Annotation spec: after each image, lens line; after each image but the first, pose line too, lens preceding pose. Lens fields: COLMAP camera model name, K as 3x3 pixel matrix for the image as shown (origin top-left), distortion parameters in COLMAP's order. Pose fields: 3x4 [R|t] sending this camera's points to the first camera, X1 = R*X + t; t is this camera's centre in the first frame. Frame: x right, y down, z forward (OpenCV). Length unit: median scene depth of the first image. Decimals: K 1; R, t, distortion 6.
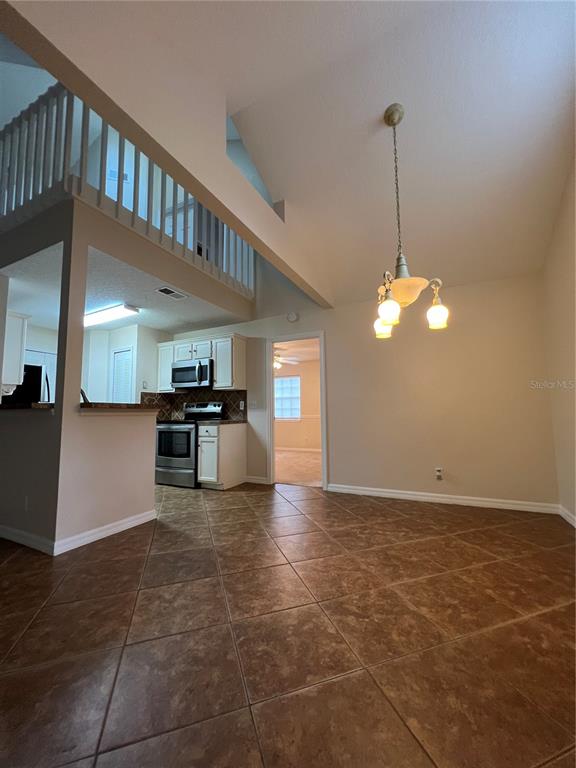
lens RADIAL K [[309.0, 0, 294.5], [0, 309.0, 380.7], [0, 0, 1]] dist [-0.000120, 0.000113]
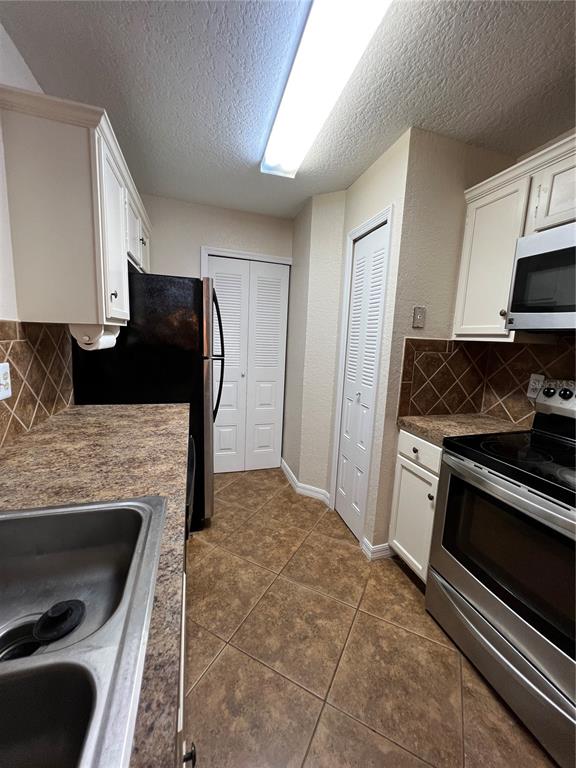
lens RADIAL K [[309.0, 0, 287.2], [0, 309.0, 385.4], [0, 0, 1]] dist [-0.000120, 0.000113]
pose [[0.677779, 0.157778, -0.718137, -0.533050], [0.026622, 0.970799, 0.238414, -0.000673], [0.734783, -0.180711, 0.653787, 1.073473]]
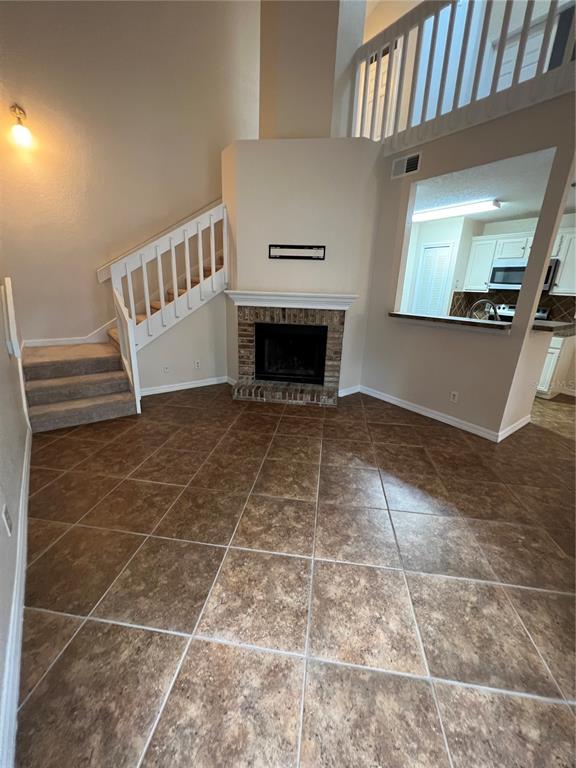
lens RADIAL K [[309.0, 0, 292.3], [0, 309.0, 384.9], [0, 0, 1]] dist [-0.000120, 0.000113]
pose [[0.890299, 0.183578, -0.416733, -0.805997], [-0.000317, 0.915391, 0.402567, -0.150032], [0.455375, -0.358273, 0.815030, -0.308630]]
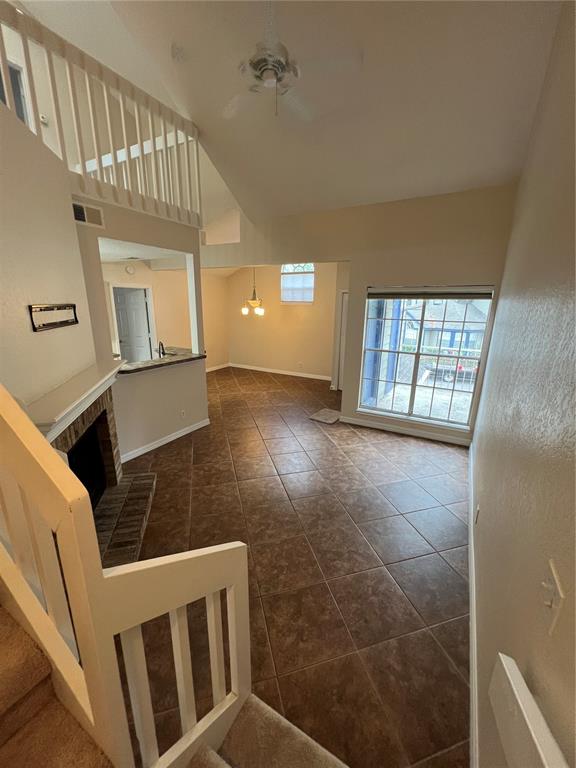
lens RADIAL K [[309.0, 0, 288.6], [0, 309.0, 385.5], [0, 0, 1]] dist [-0.000120, 0.000113]
pose [[0.068004, -0.248107, 0.966343, -2.066344], [-0.123362, 0.959061, 0.254919, -0.230864], [-0.990029, -0.136546, 0.034613, 0.299641]]
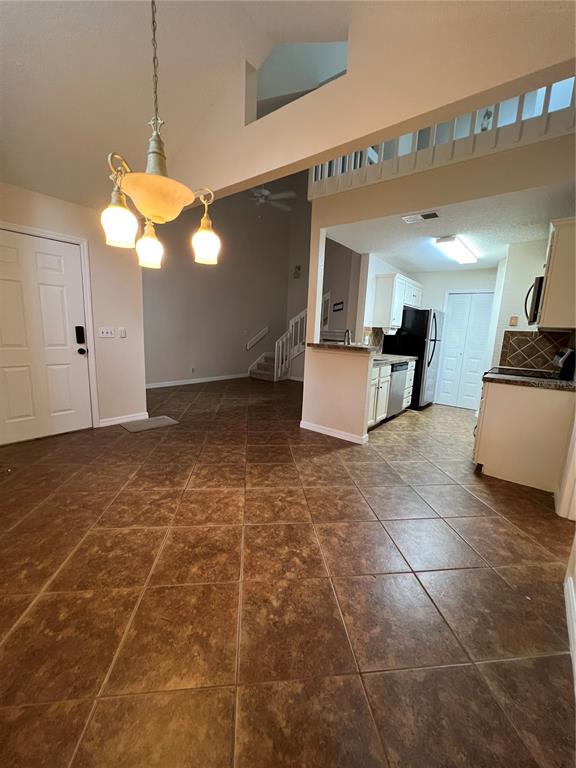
lens RADIAL K [[309.0, 0, 290.5], [0, 309.0, 385.2], [0, 0, 1]] dist [-0.000120, 0.000113]
pose [[-0.219055, 0.174597, -0.959964, 0.724326], [0.065398, 0.984274, 0.164095, 0.011452], [0.973518, -0.026834, -0.227028, 1.035365]]
